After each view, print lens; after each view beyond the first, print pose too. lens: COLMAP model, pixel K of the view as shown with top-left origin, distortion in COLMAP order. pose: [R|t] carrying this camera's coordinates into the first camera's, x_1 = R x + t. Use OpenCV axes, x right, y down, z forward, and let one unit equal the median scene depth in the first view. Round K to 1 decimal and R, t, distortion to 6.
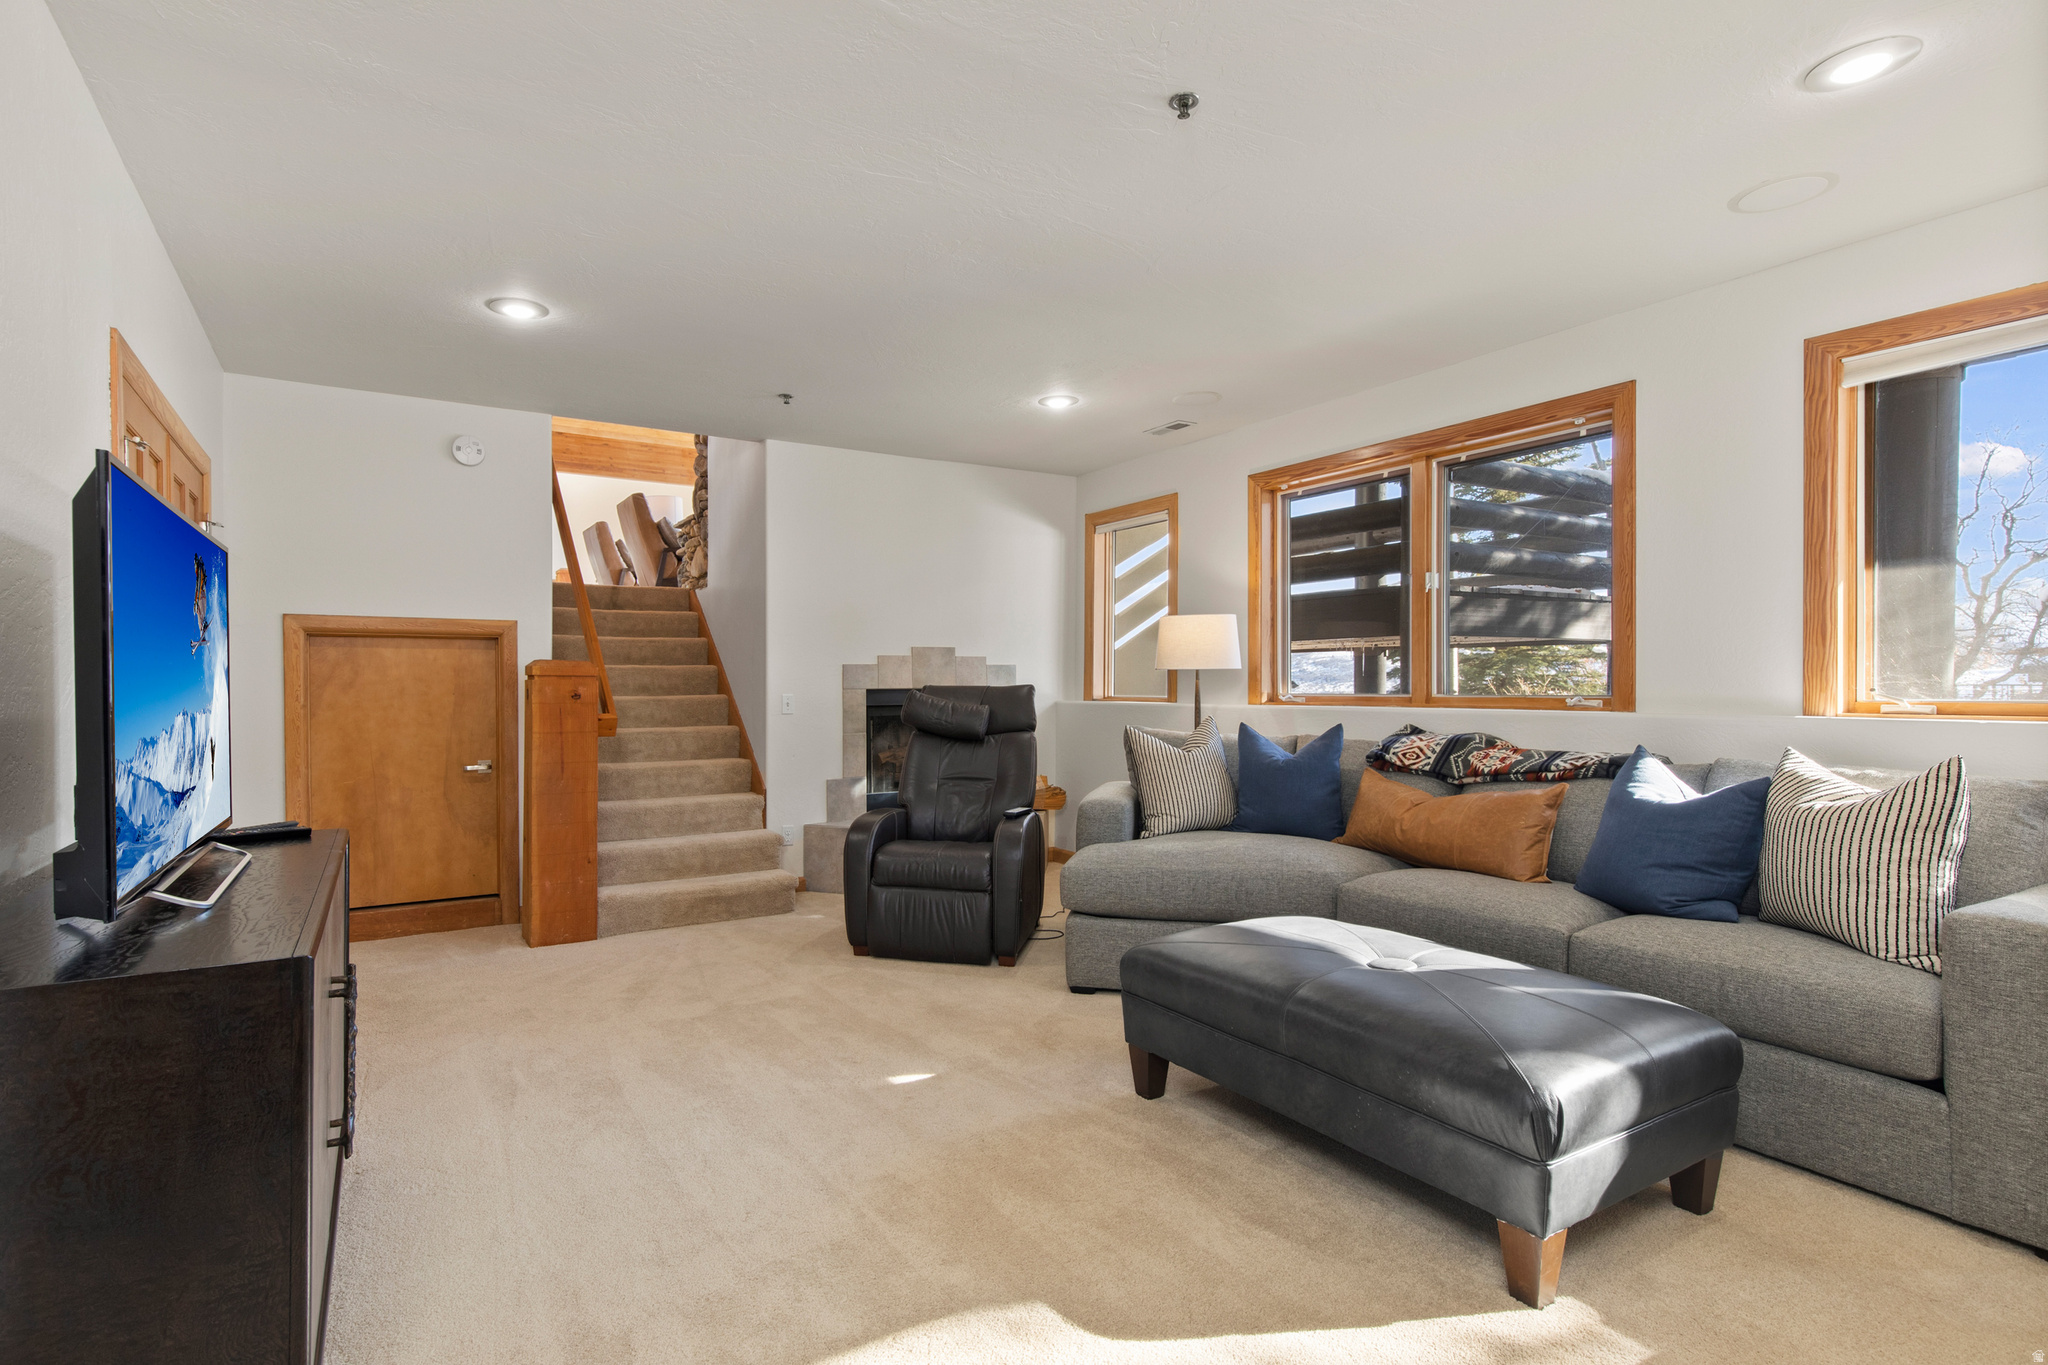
lens RADIAL K [[939.3, 0, 1022.1], [0, 939.3, 695.4], [0, 0, 1]] dist [0.011955, -0.000787]
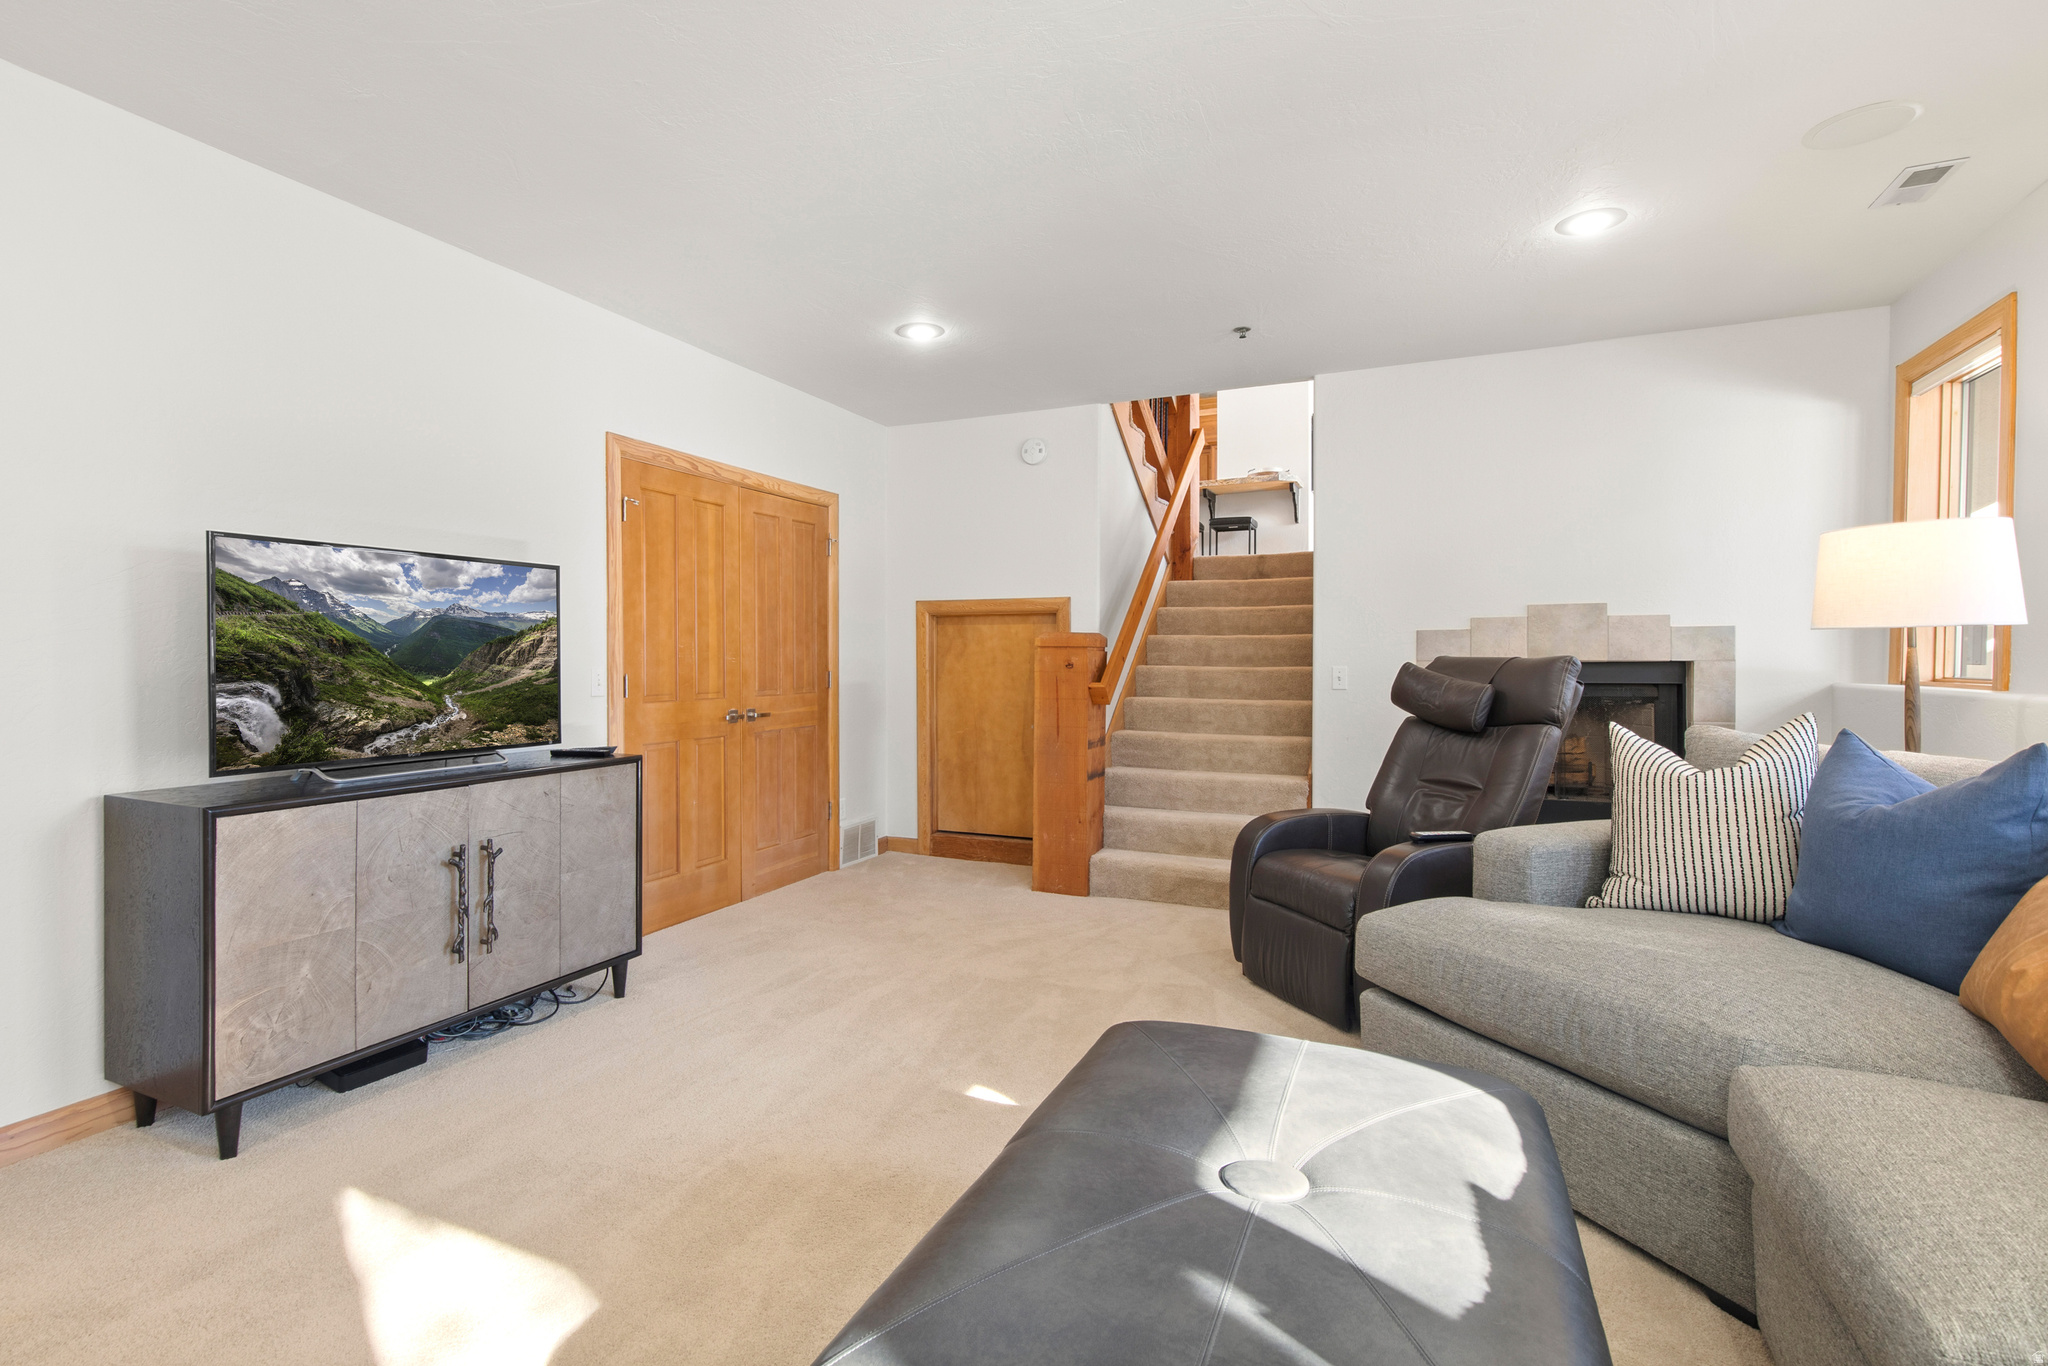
lens RADIAL K [[1001.4, 0, 1032.8], [0, 1001.4, 670.9], [0, 0, 1]] dist [-0.004181, -0.000165]
pose [[0.564583, 0.015177, -0.825236, 0.434378], [-0.011625, 0.999878, 0.010436, -0.004563], [0.825294, 0.003701, 0.564691, 0.316090]]
